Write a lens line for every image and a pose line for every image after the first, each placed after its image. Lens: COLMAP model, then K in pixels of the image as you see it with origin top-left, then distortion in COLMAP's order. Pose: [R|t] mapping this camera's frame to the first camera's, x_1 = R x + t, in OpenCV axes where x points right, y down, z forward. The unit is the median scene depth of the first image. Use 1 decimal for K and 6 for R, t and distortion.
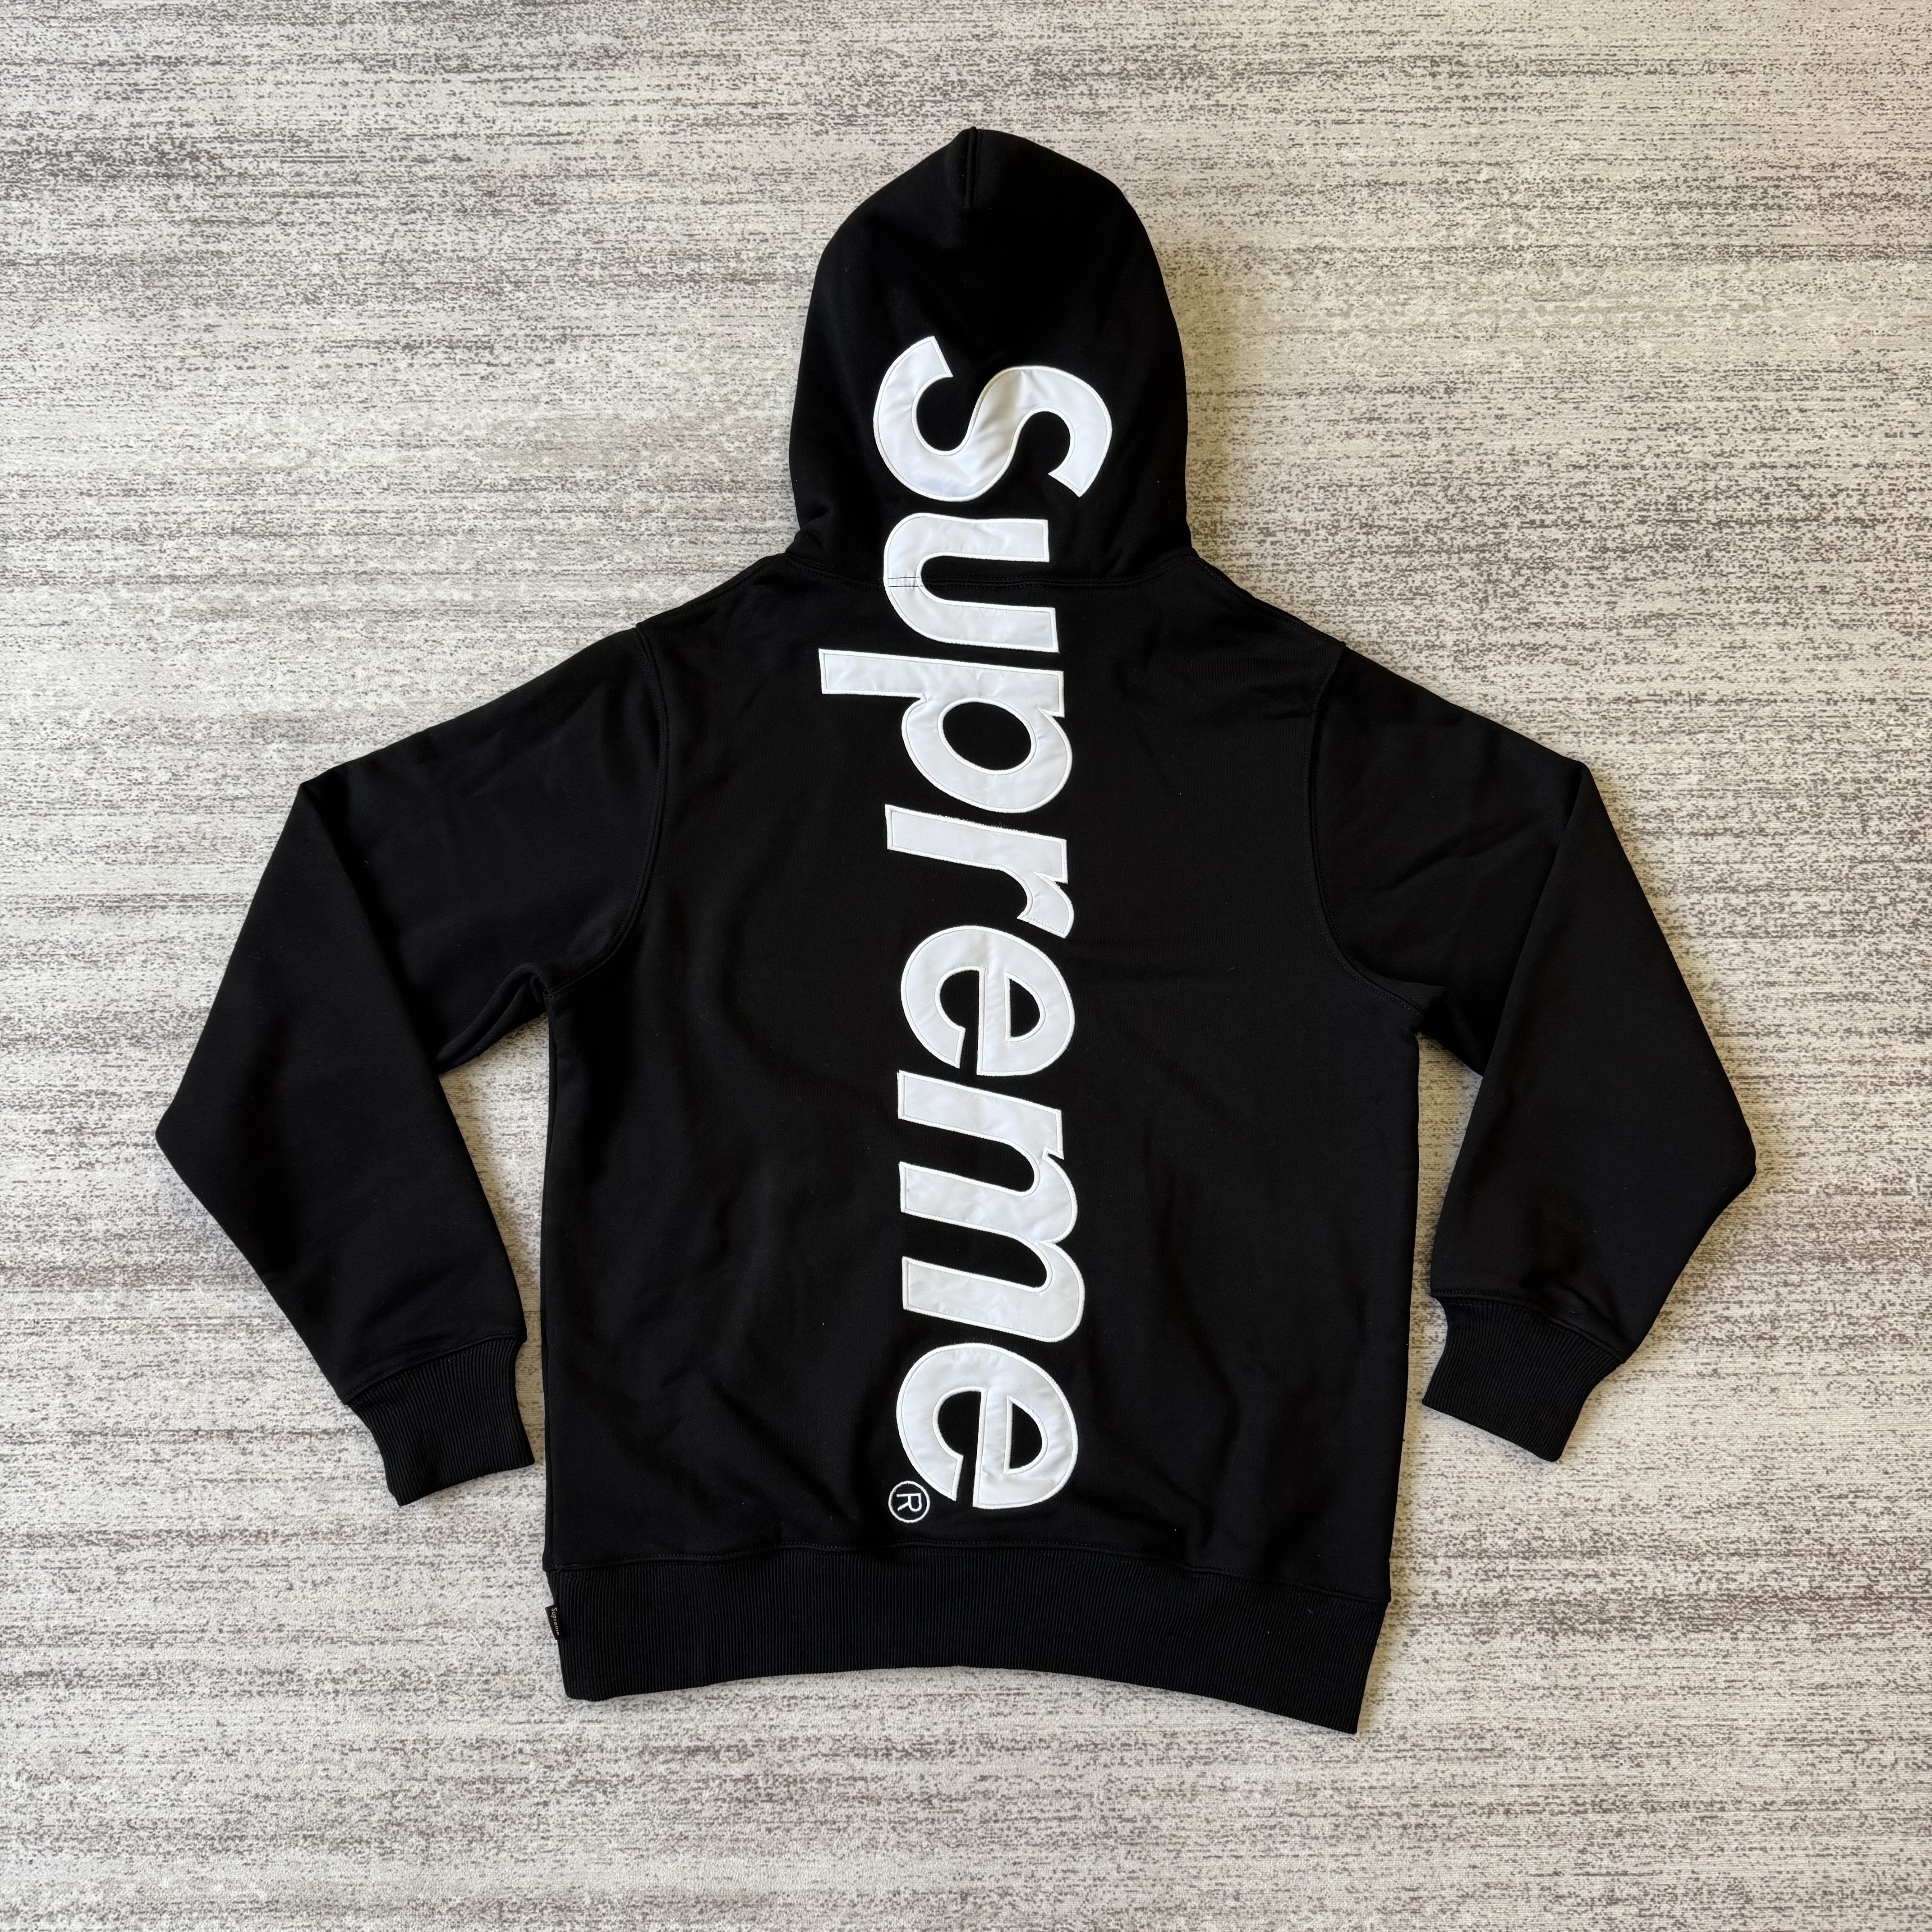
lens RADIAL K [[1835.5, 0, 981.2], [0, 1835.5, 930.0], [0, 0, 1]] dist [-0.001751, 0.000000]
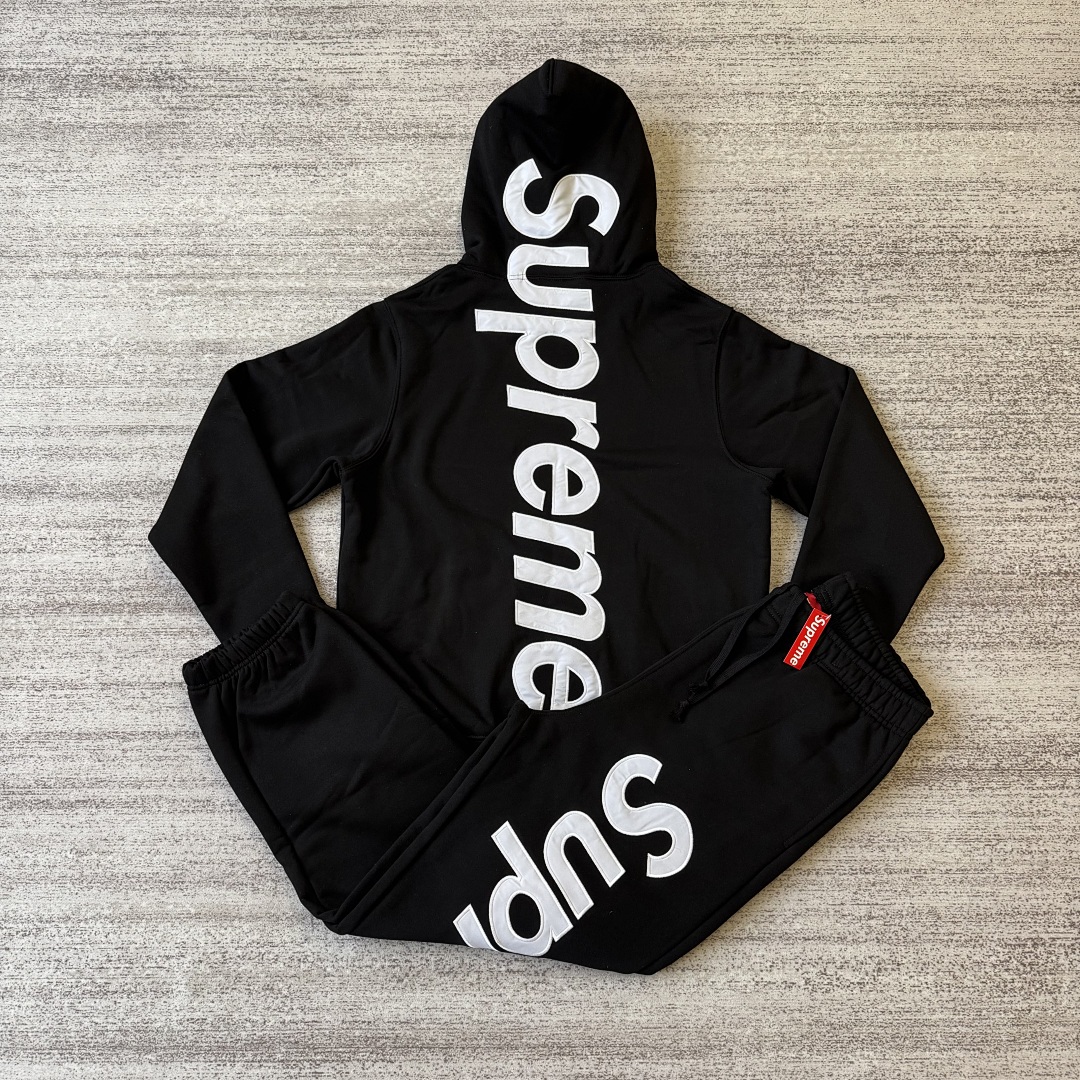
lens RADIAL K [[1026.1, 0, 530.1], [0, 1026.1, 508.0], [0, 0, 1]] dist [-0.001751, 0.000000]
pose [[0.999746, 0.001445, -0.022490, -0.001685], [0.000757, 0.995226, 0.097590, -0.038815], [0.022524, -0.097582, 0.994973, -0.127301]]
